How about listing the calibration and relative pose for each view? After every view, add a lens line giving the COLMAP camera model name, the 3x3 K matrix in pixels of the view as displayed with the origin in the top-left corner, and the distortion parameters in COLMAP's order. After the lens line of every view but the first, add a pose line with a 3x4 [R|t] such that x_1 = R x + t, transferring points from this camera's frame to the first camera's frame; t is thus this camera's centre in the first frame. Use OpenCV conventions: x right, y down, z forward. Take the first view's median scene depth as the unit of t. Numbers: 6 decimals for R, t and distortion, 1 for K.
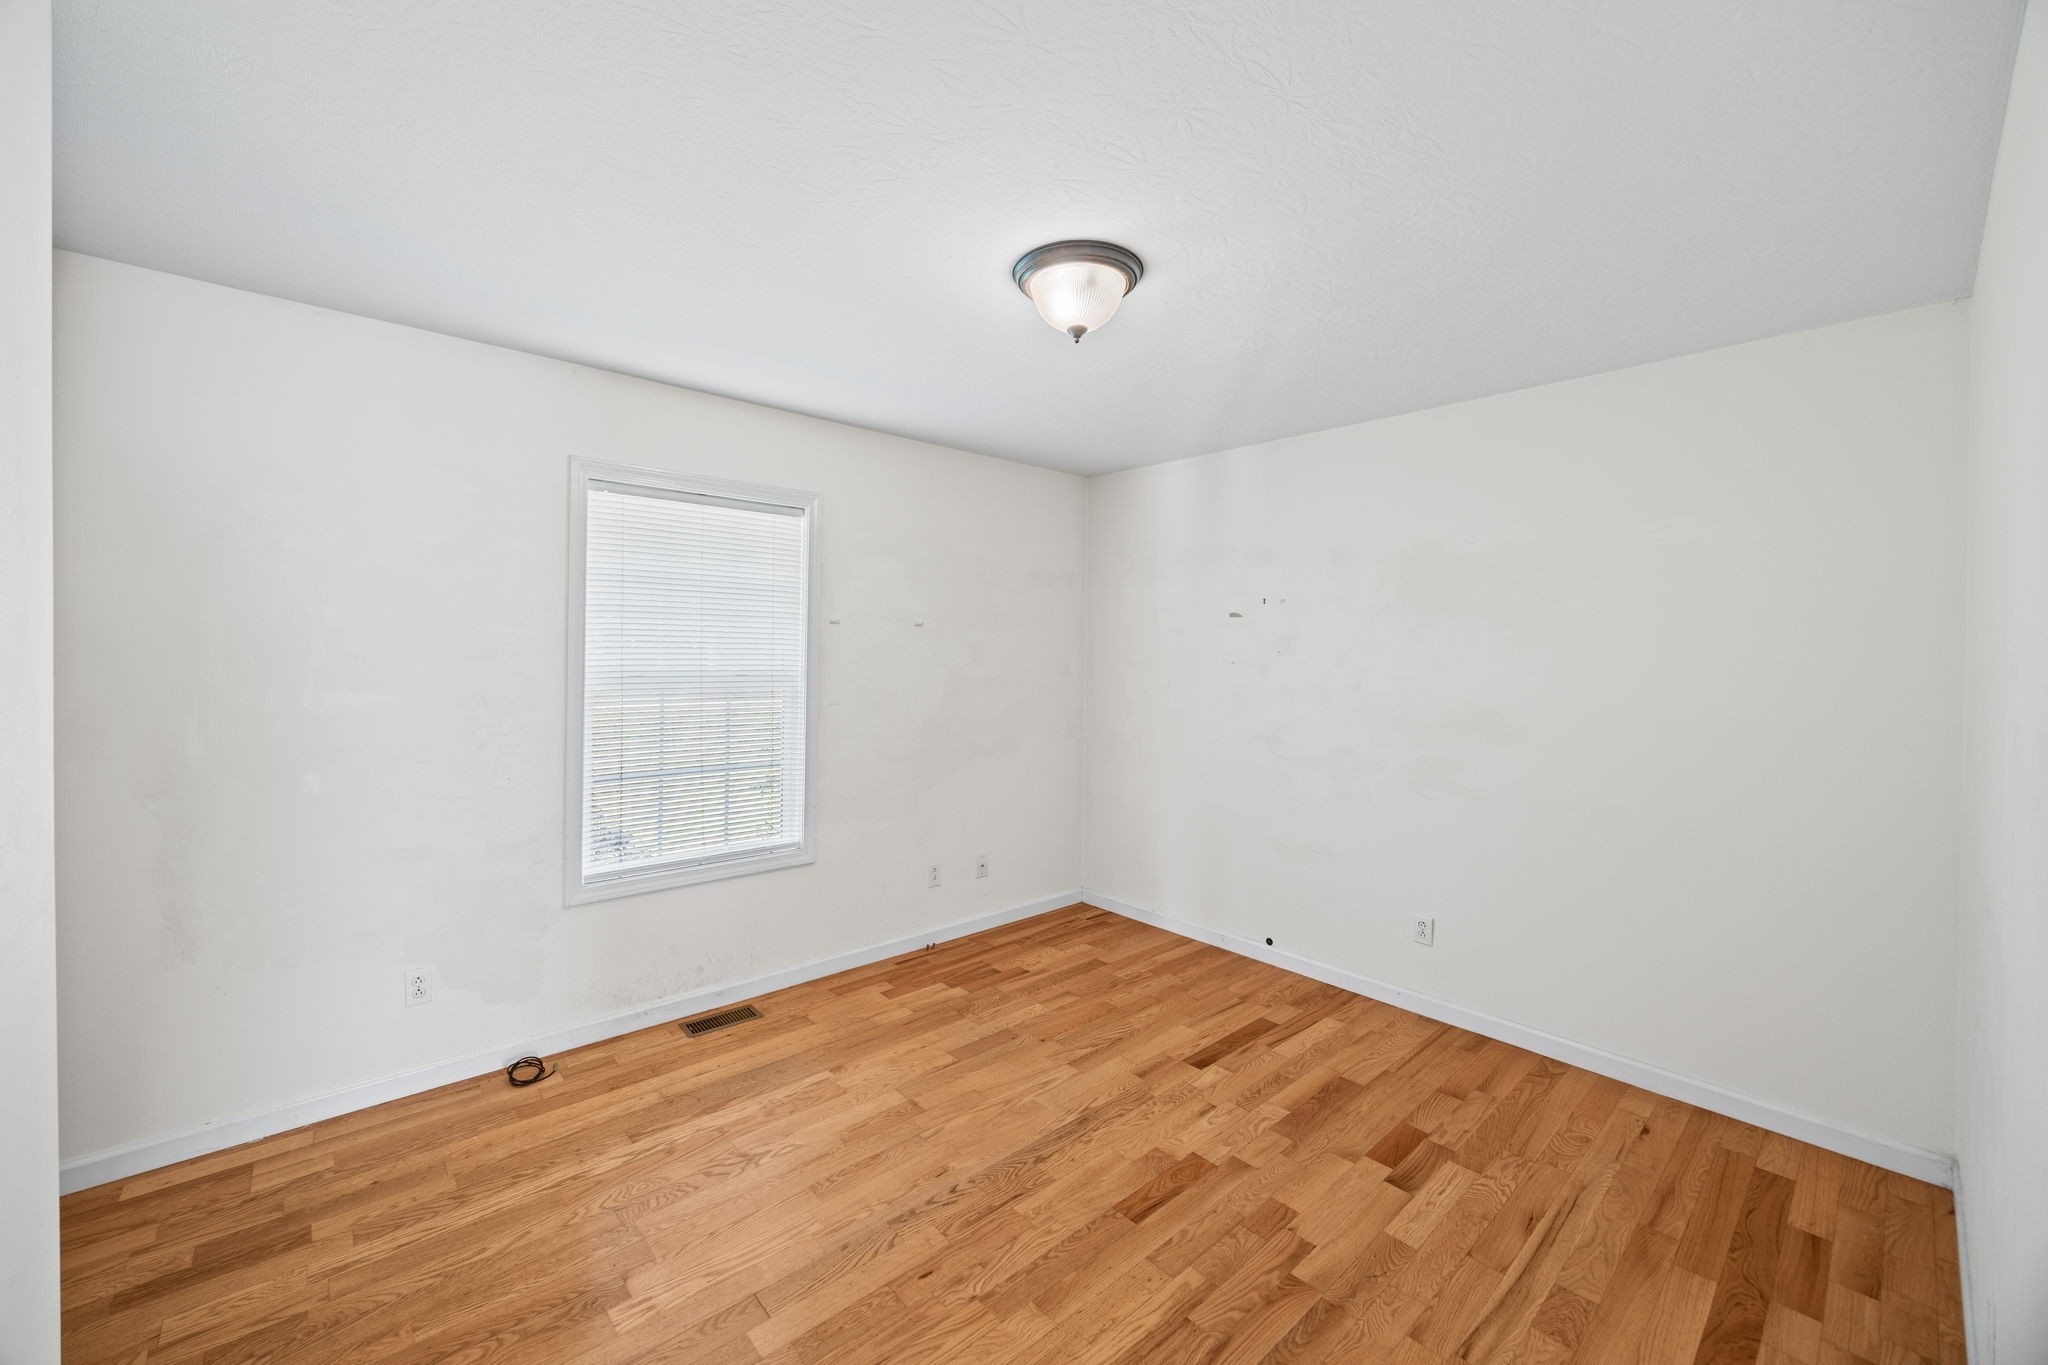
lens RADIAL K [[802.9, 0, 1020.4], [0, 802.9, 645.9], [0, 0, 1]] dist [-0.001176, -0.000042]
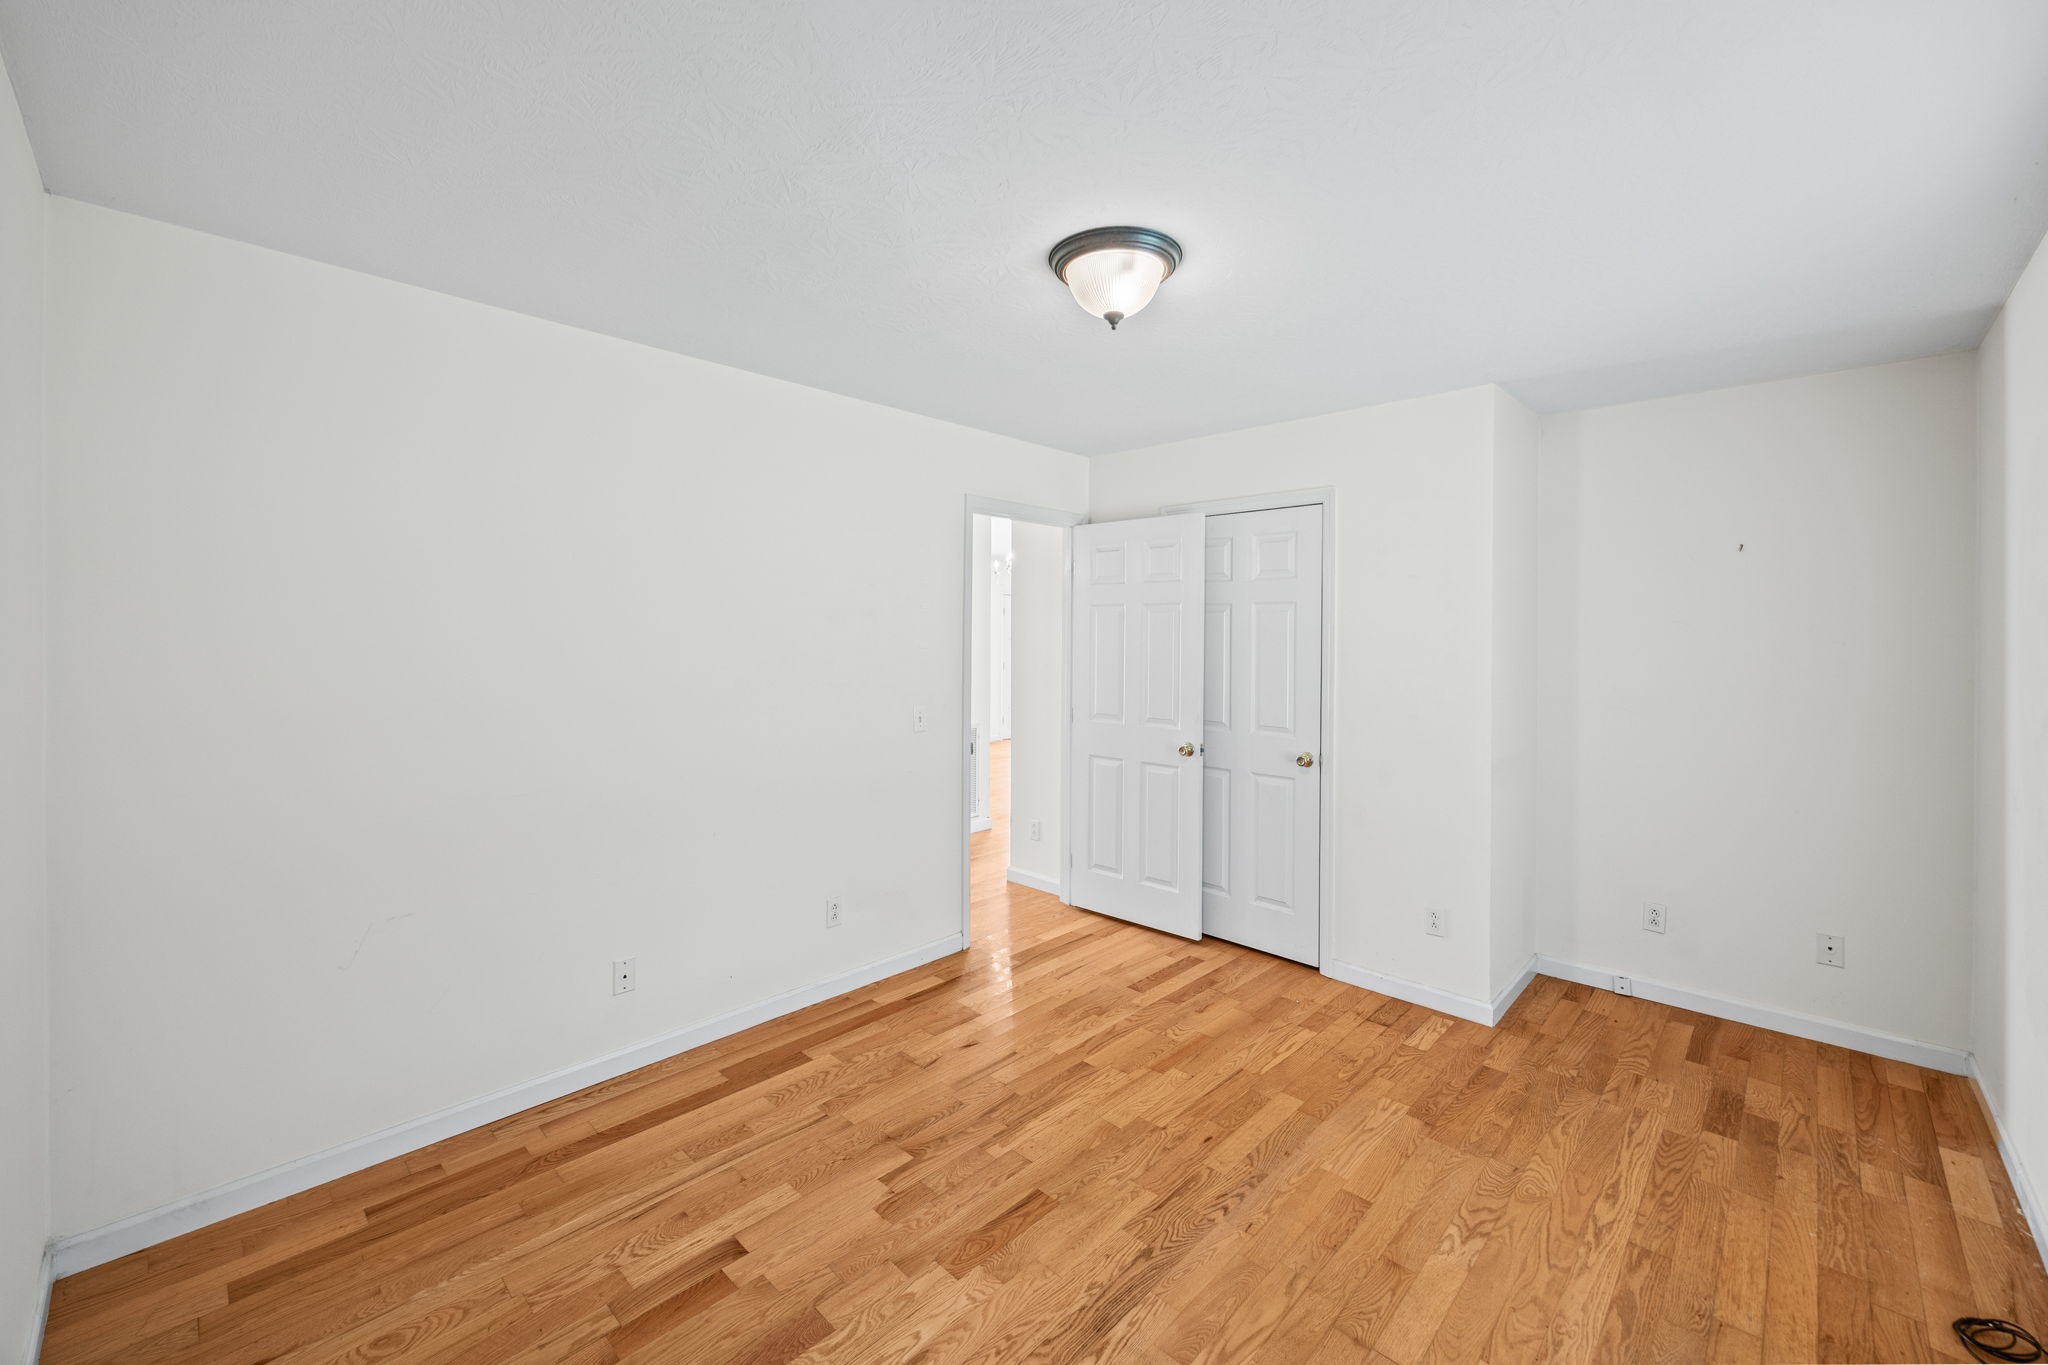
lens RADIAL K [[802.9, 0, 1020.4], [0, 802.9, 645.9], [0, 0, 1]] dist [-0.001176, -0.000042]
pose [[-0.998219, -0.013538, -0.058095, 0.236378], [-0.014352, 0.999804, 0.013618, -0.005942], [0.057899, 0.014428, -0.998218, 2.019791]]
